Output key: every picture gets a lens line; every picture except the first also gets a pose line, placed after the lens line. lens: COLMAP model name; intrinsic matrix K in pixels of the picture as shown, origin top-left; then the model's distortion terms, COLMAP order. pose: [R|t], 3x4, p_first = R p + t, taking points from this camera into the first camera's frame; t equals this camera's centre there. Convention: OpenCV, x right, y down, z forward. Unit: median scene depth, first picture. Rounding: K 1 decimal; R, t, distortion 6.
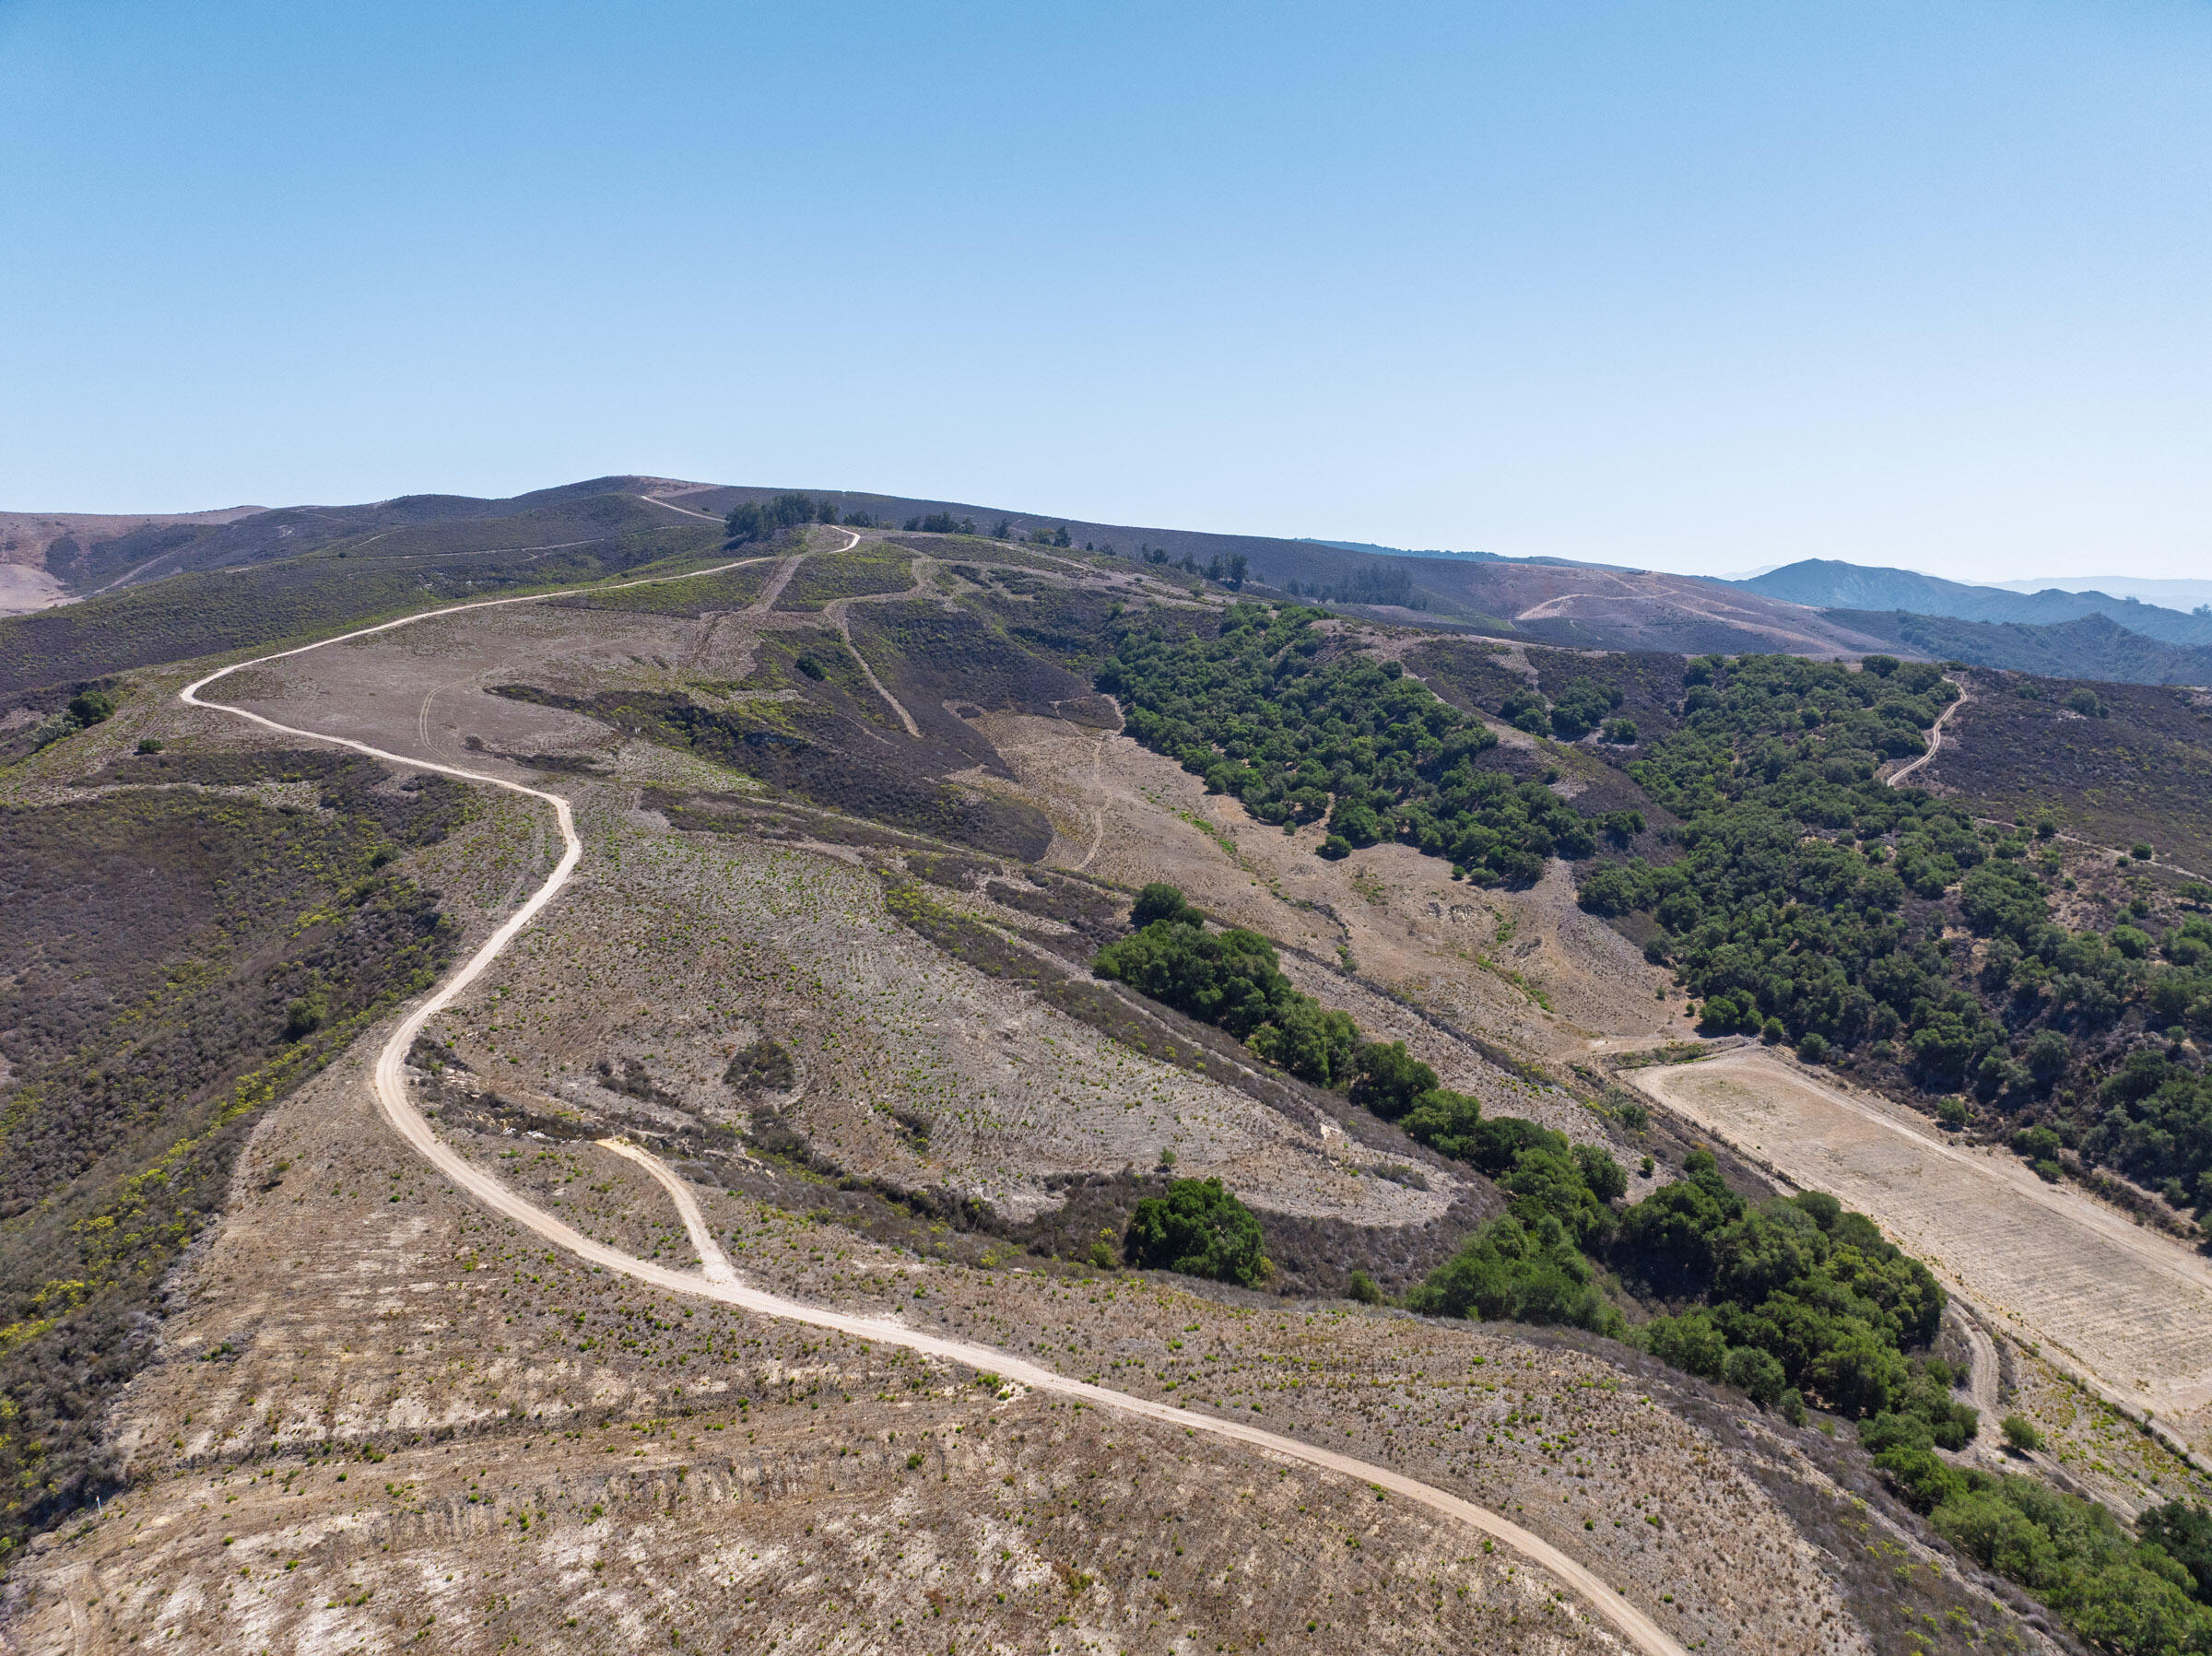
lens RADIAL K [[1555.1, 0, 1109.6], [0, 1555.1, 822.9], [0, 0, 1]] dist [-0.035476, -0.001467]
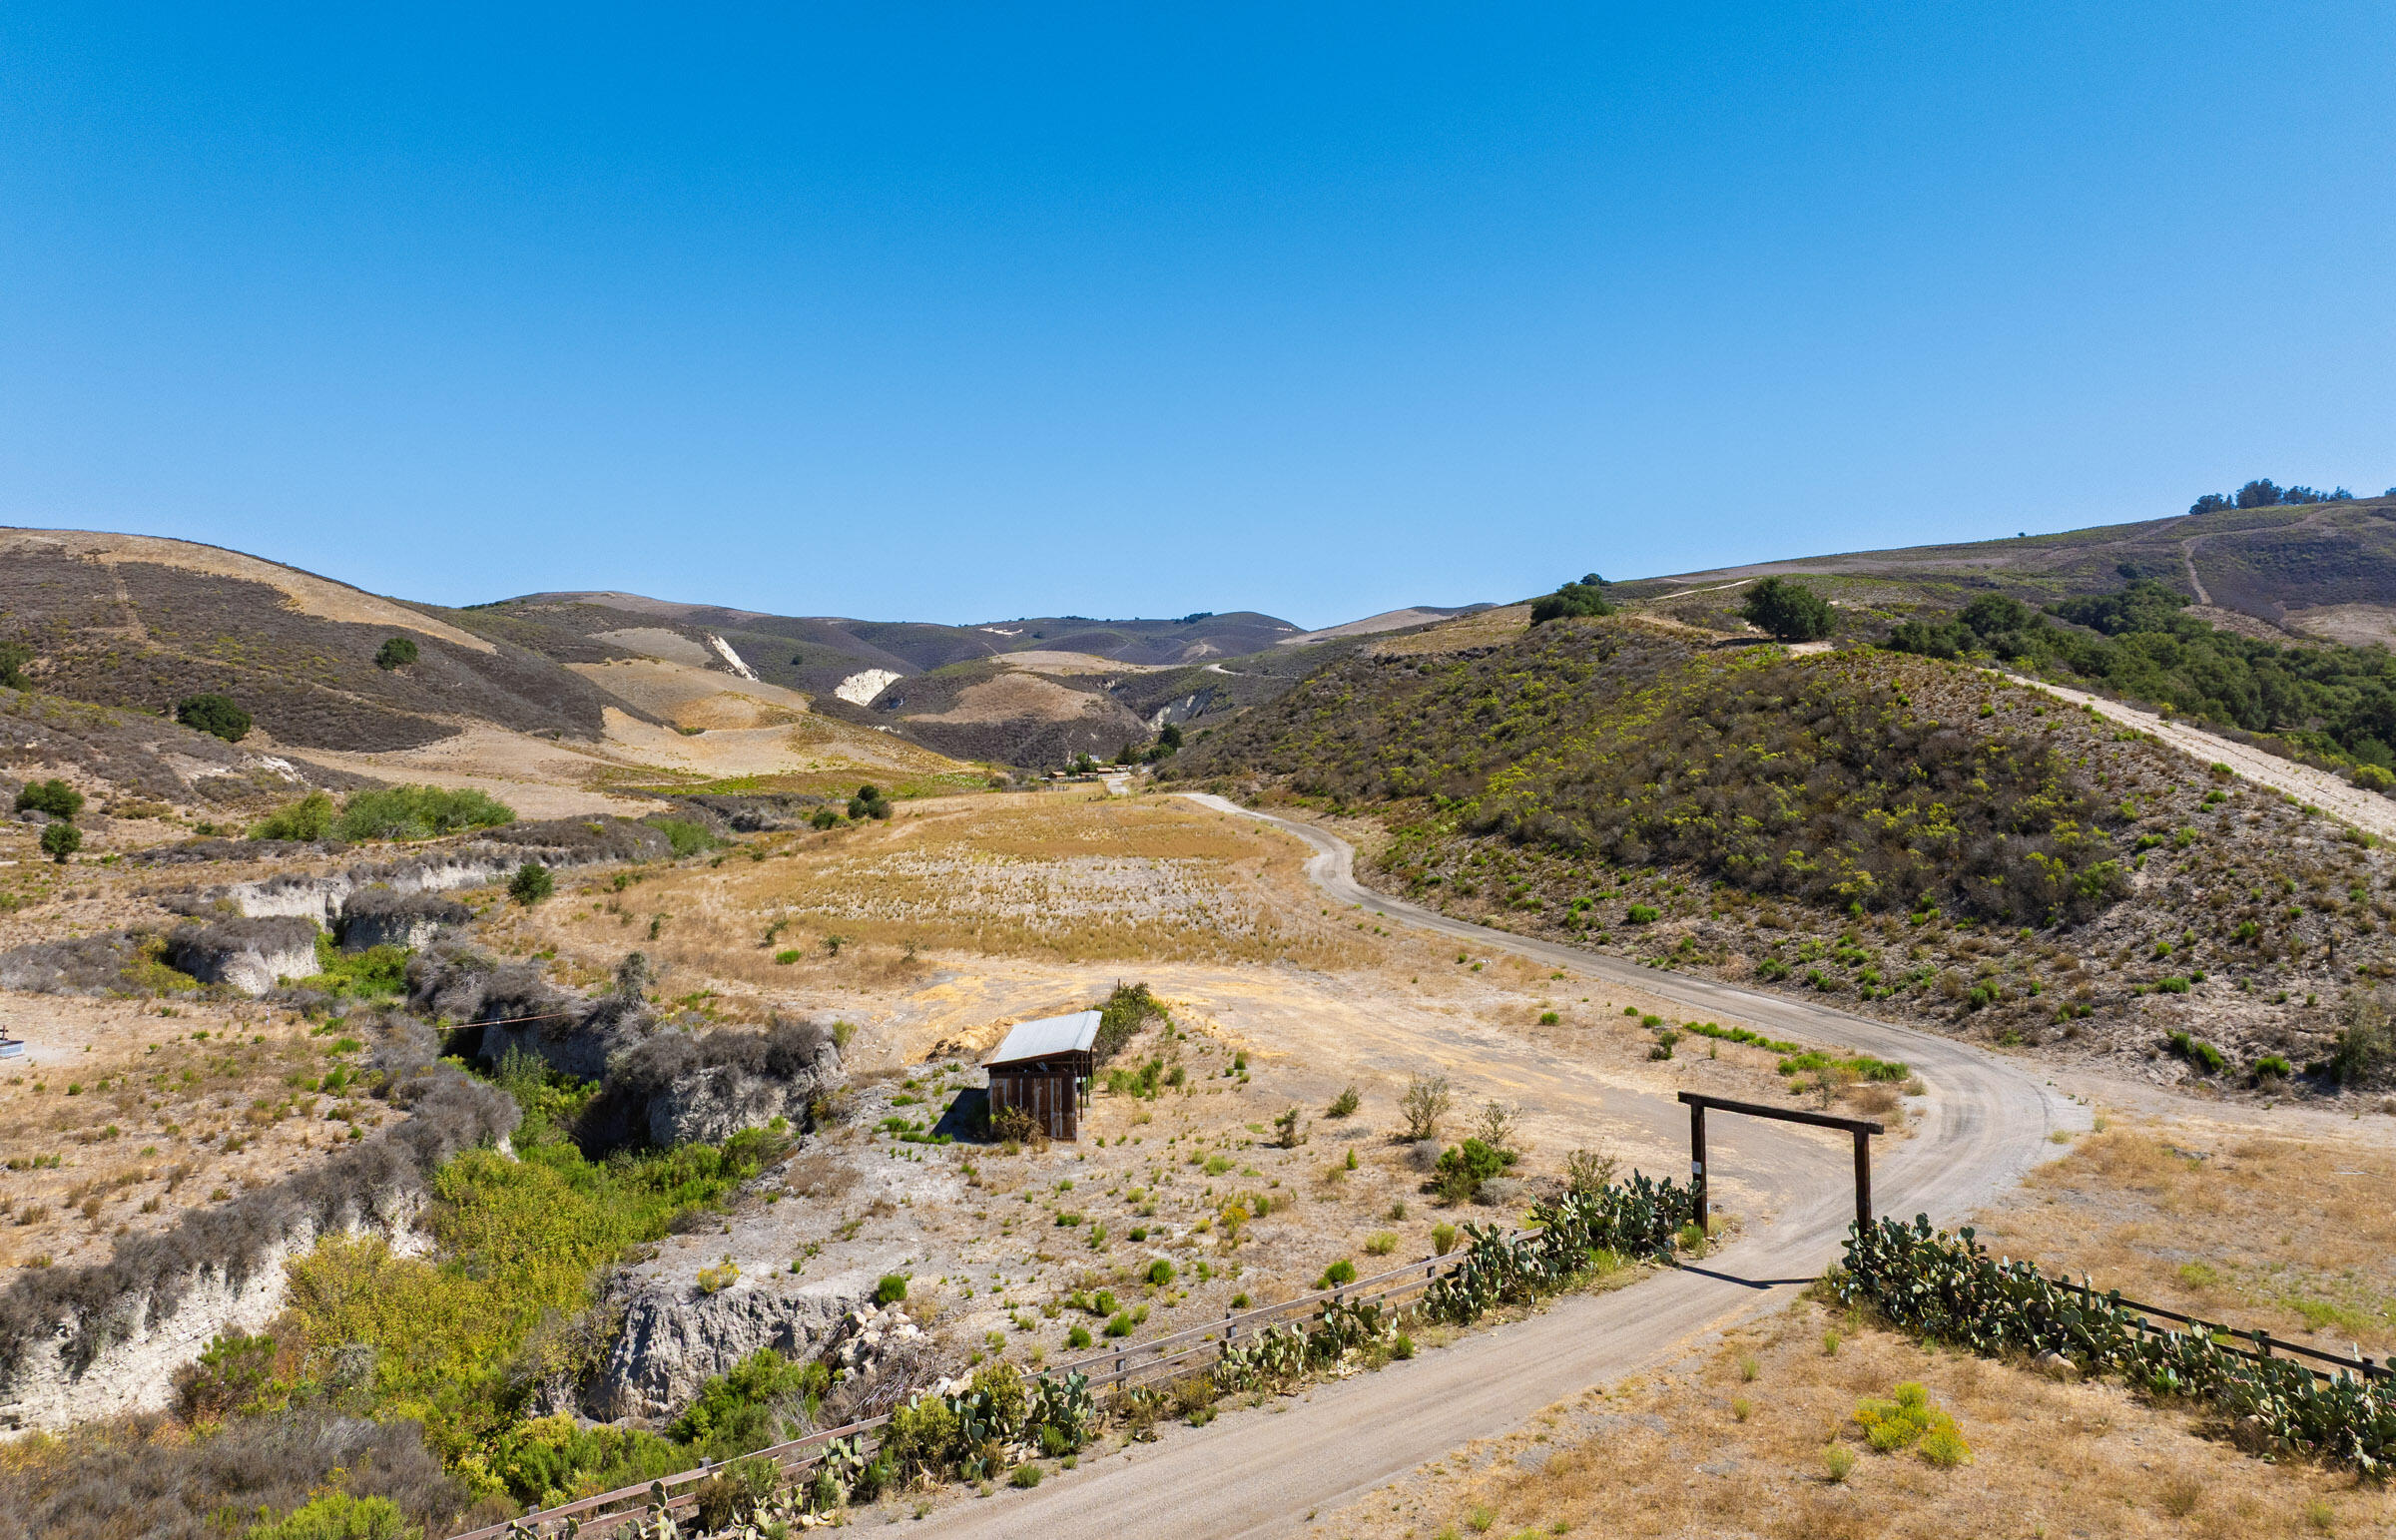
lens RADIAL K [[1679.9, 0, 1210.9], [0, 1679.9, 625.2], [0, 0, 1]] dist [-0.026625, -0.008191]
pose [[0.594380, -0.080845, -0.800110, 0.663464], [-0.105693, 0.978450, -0.177382, 0.394375], [0.797209, 0.189998, 0.573026, -0.478782]]
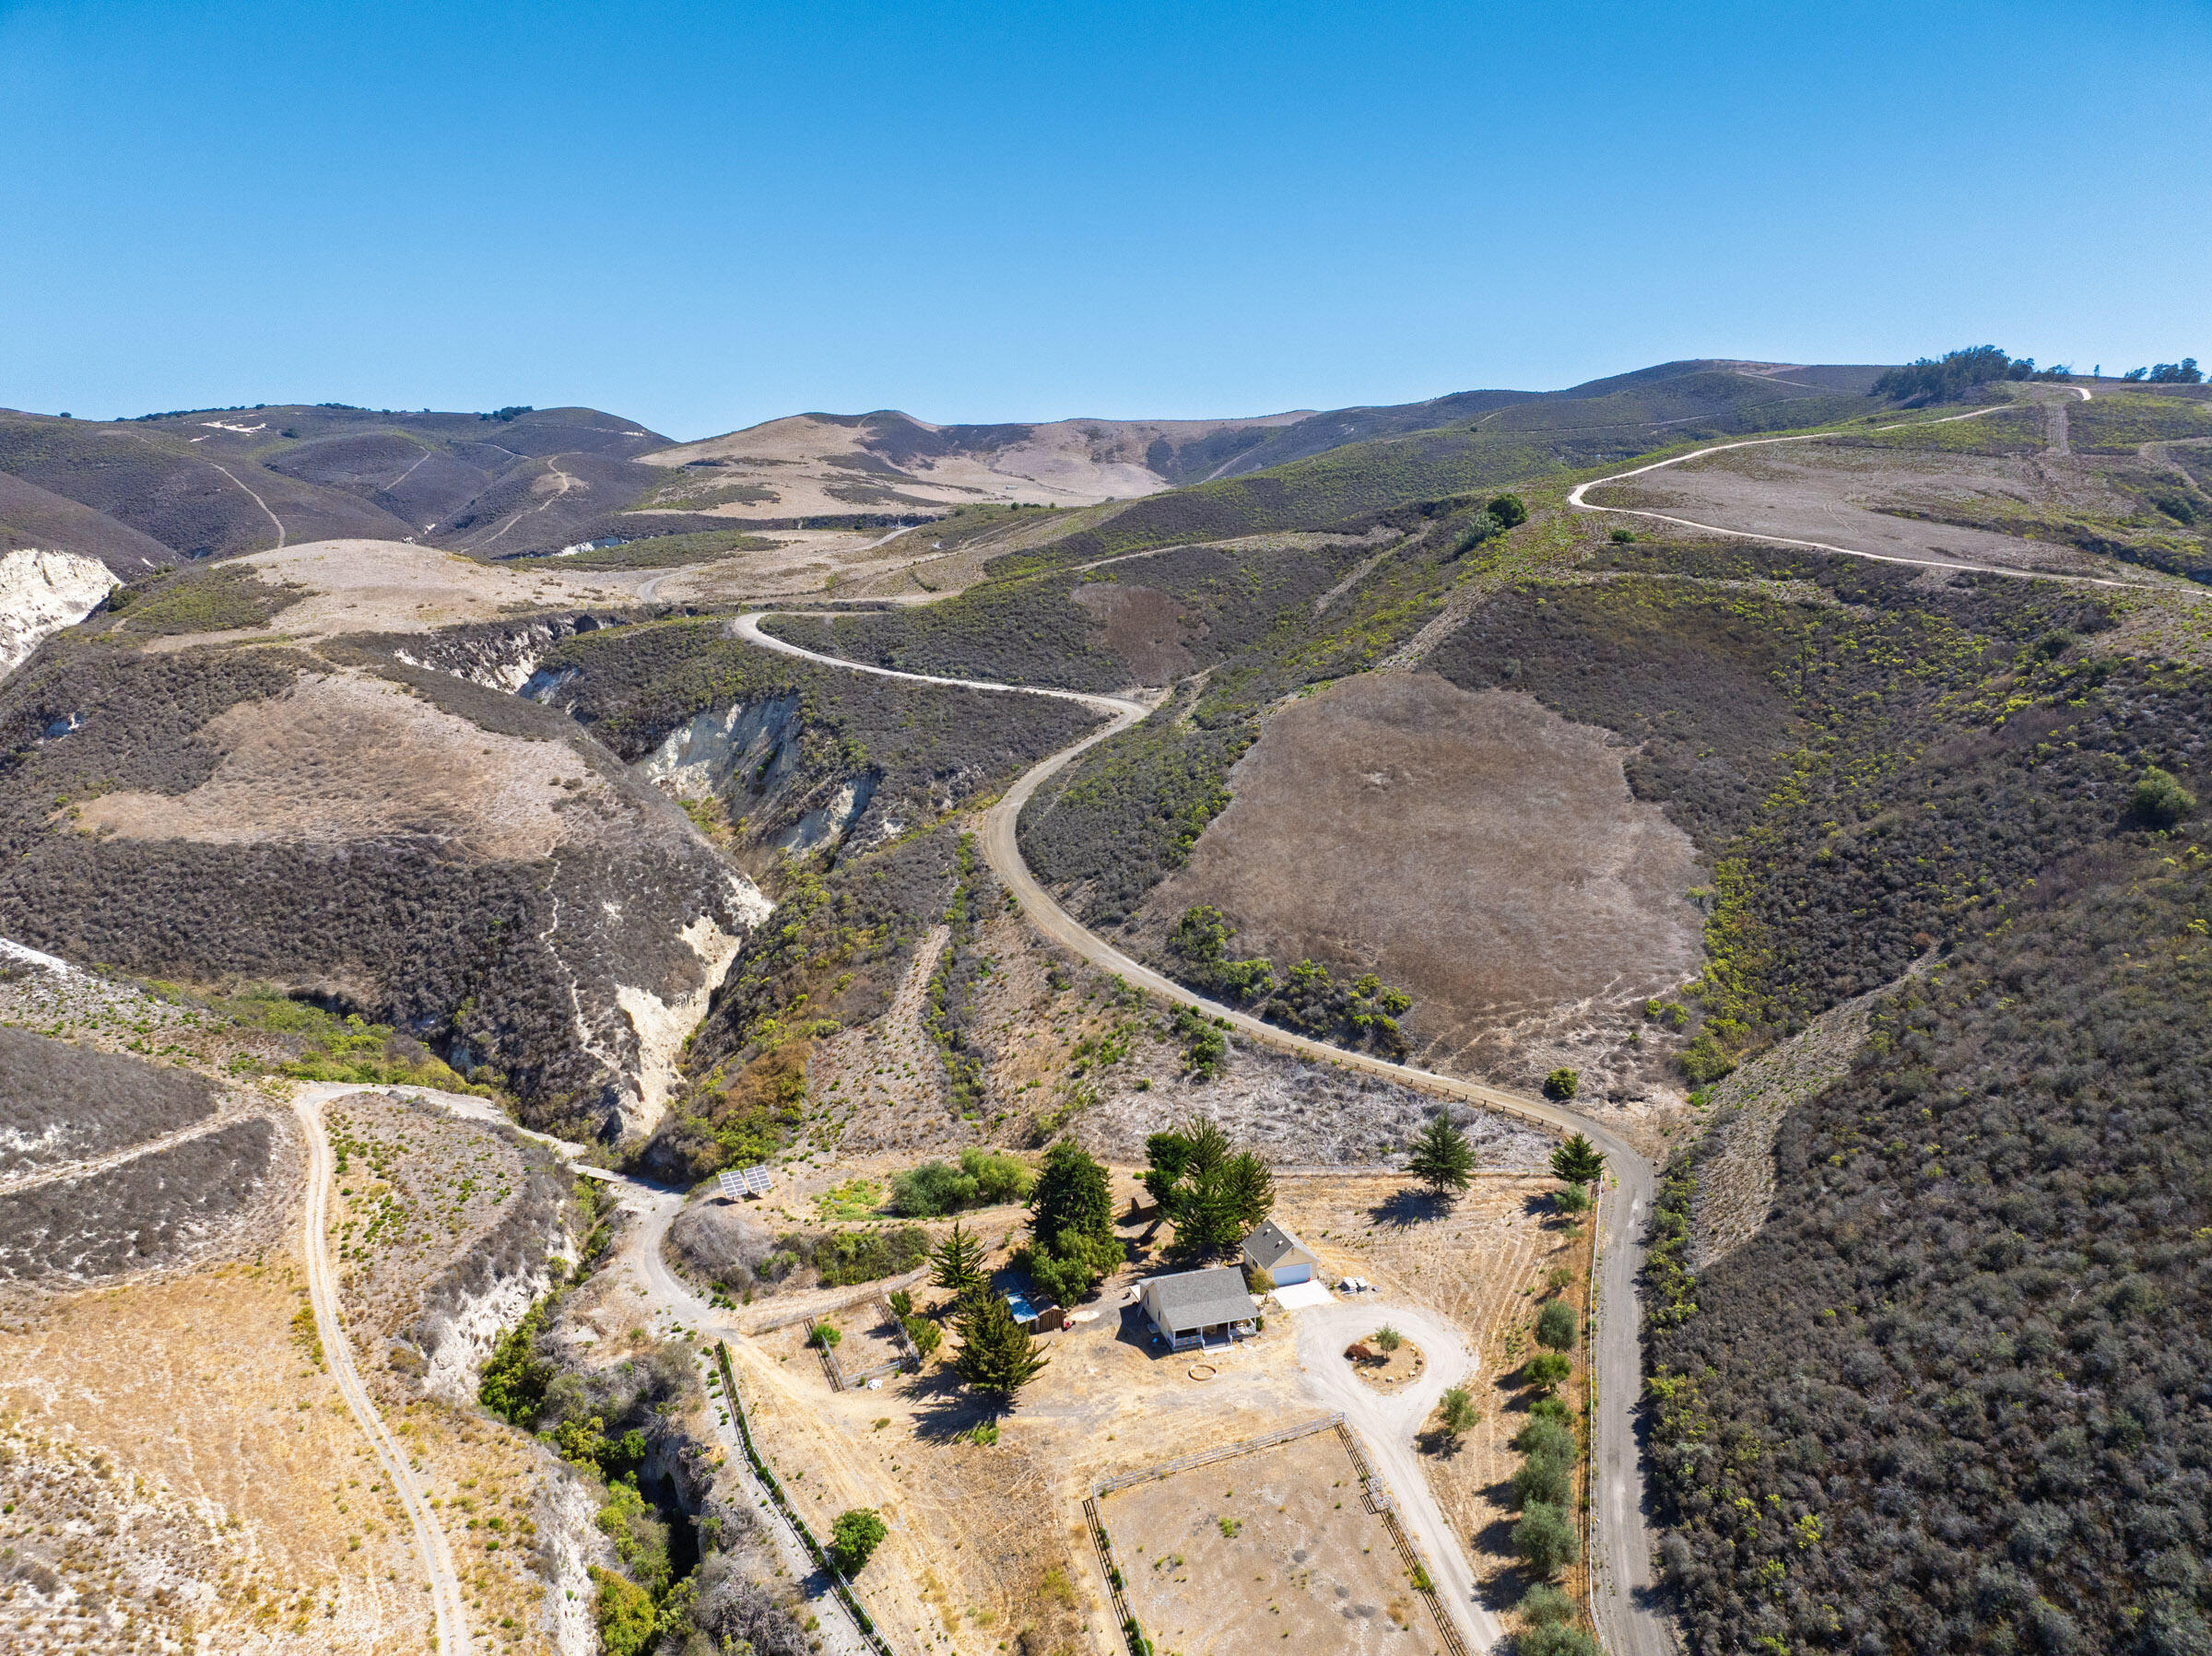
lens RADIAL K [[1555.1, 0, 1114.3], [0, 1555.1, 816.2], [0, 0, 1]] dist [-0.035476, -0.001467]
pose [[0.857630, 0.088018, -0.506679, -0.403755], [-0.070077, 0.996056, 0.054416, 0.088825], [0.509471, -0.011162, 0.860416, 0.037460]]
